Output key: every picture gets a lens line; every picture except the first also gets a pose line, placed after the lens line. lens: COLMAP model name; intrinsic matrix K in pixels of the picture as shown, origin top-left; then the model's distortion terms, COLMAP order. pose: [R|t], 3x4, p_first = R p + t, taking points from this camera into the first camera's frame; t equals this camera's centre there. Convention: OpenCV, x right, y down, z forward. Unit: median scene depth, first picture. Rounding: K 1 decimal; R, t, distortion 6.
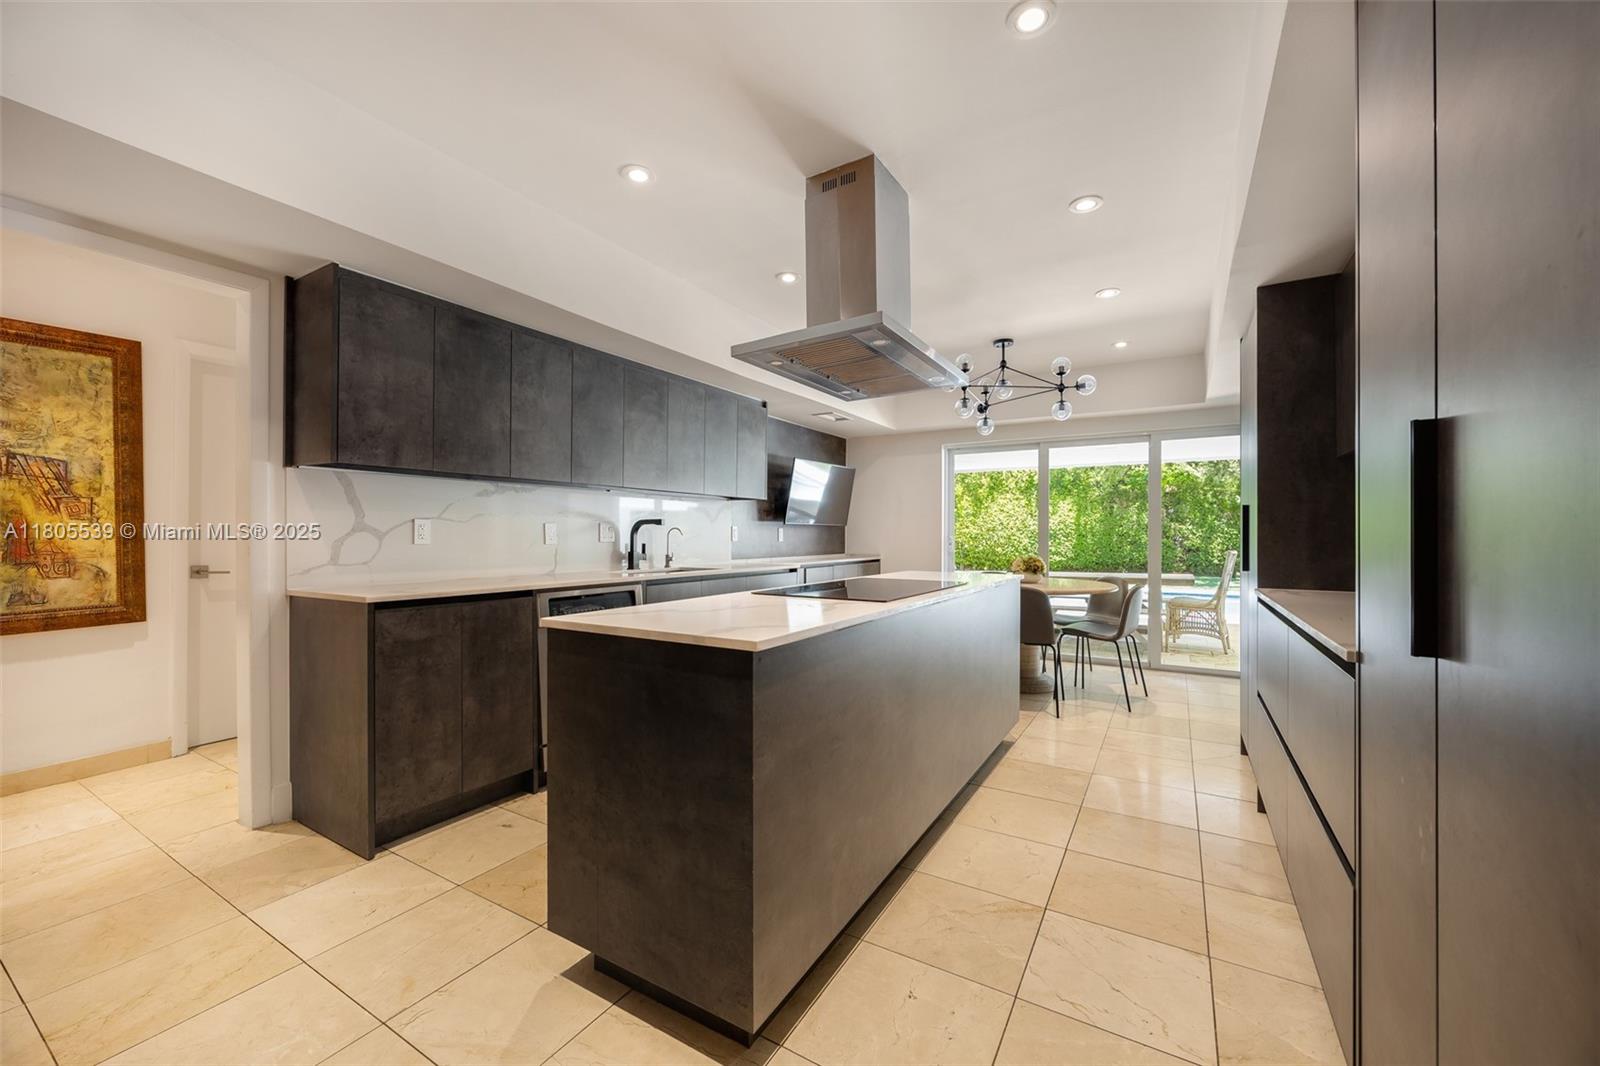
lens RADIAL K [[623.6, 0, 803.4], [0, 623.6, 534.0], [0, 0, 1]] dist [-0.001041, 0.000104]
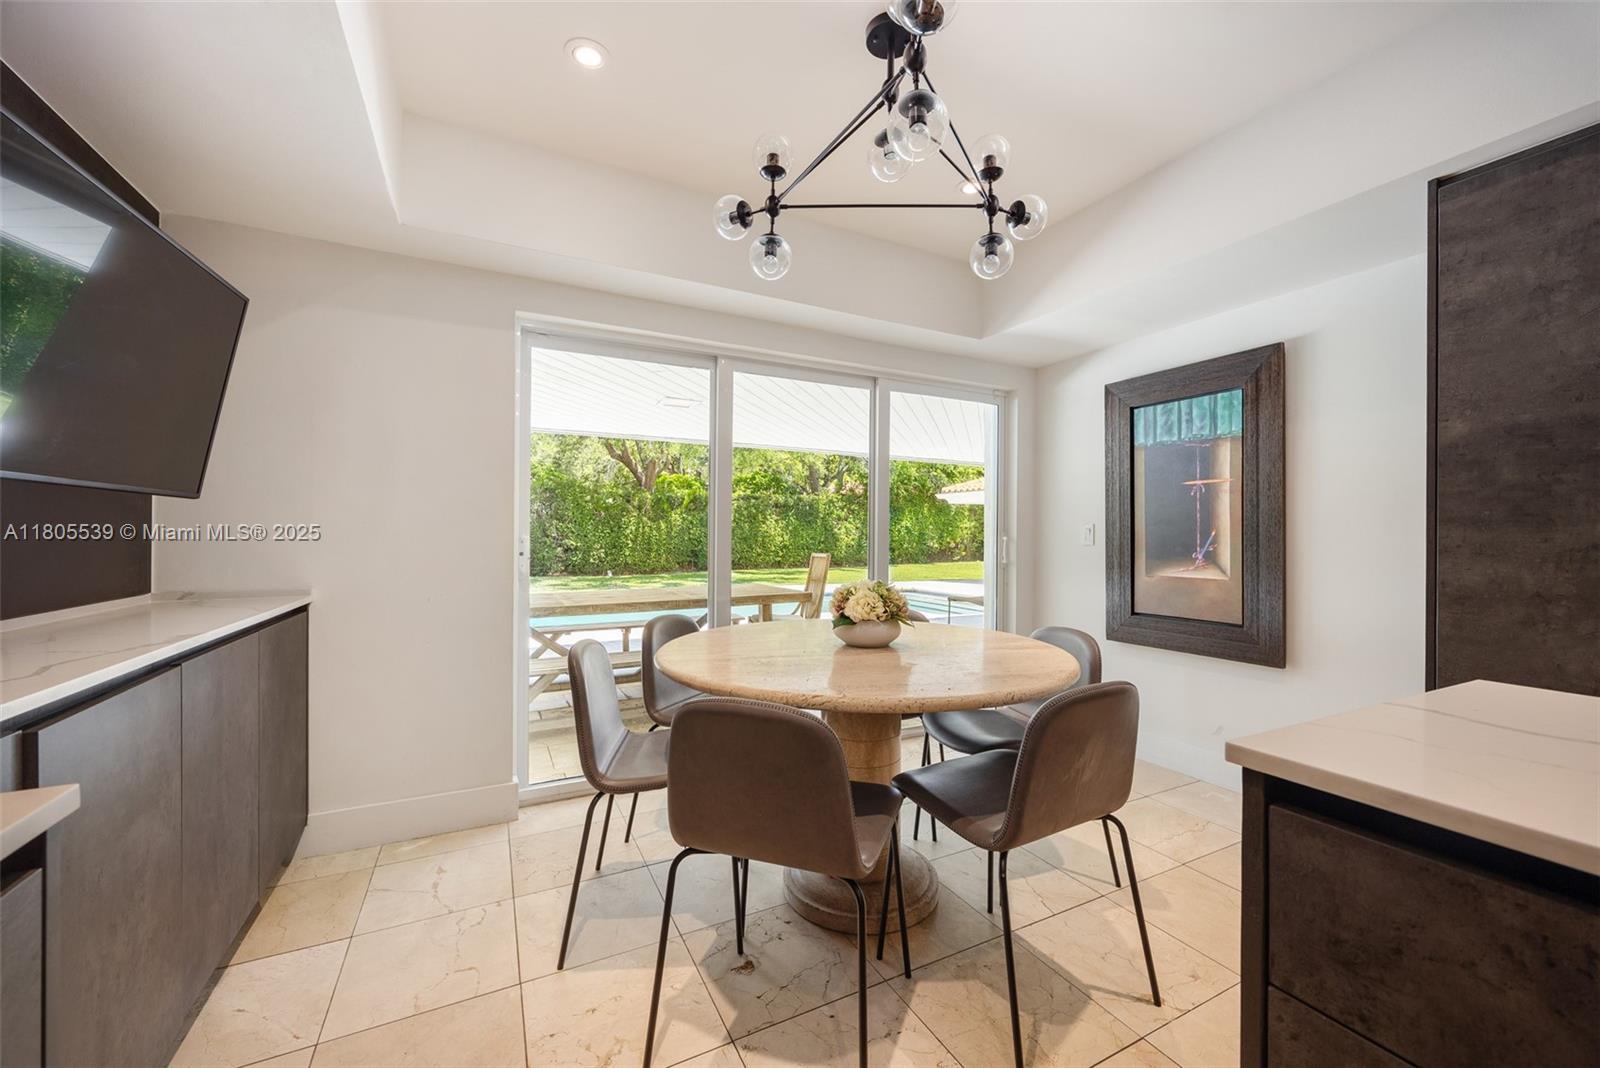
lens RADIAL K [[623.6, 0, 803.4], [0, 623.6, 535.0], [0, 0, 1]] dist [-0.001041, 0.000104]
pose [[0.526705, 0.002155, 0.850046, -0.042602], [-0.006048, 0.999981, 0.001213, 0.000802], [-0.850027, -0.005780, 0.526708, 1.088743]]
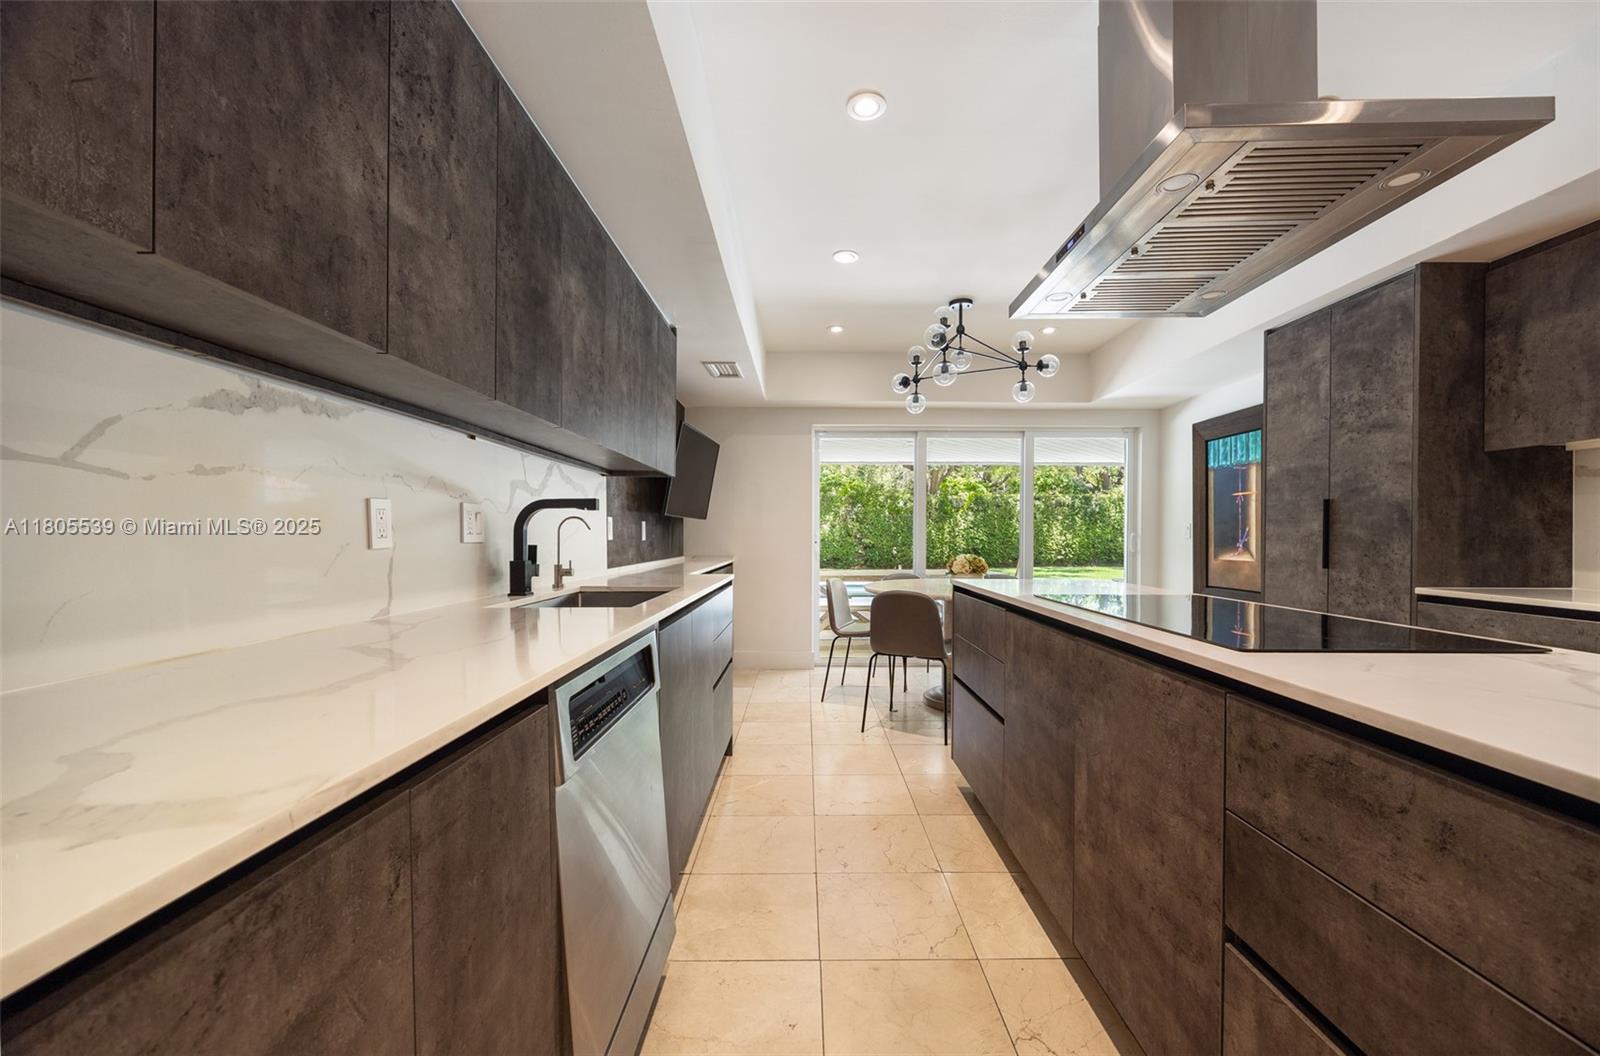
lens RADIAL K [[621.1, 0, 808.7], [0, 621.1, 544.9], [0, 0, 1]] dist [-0.000837, -0.000026]
pose [[0.853992, -0.008036, 0.520224, -0.380478], [-0.001960, 0.999824, 0.018662, 0.005508], [-0.520282, -0.016956, 0.853826, 0.497288]]
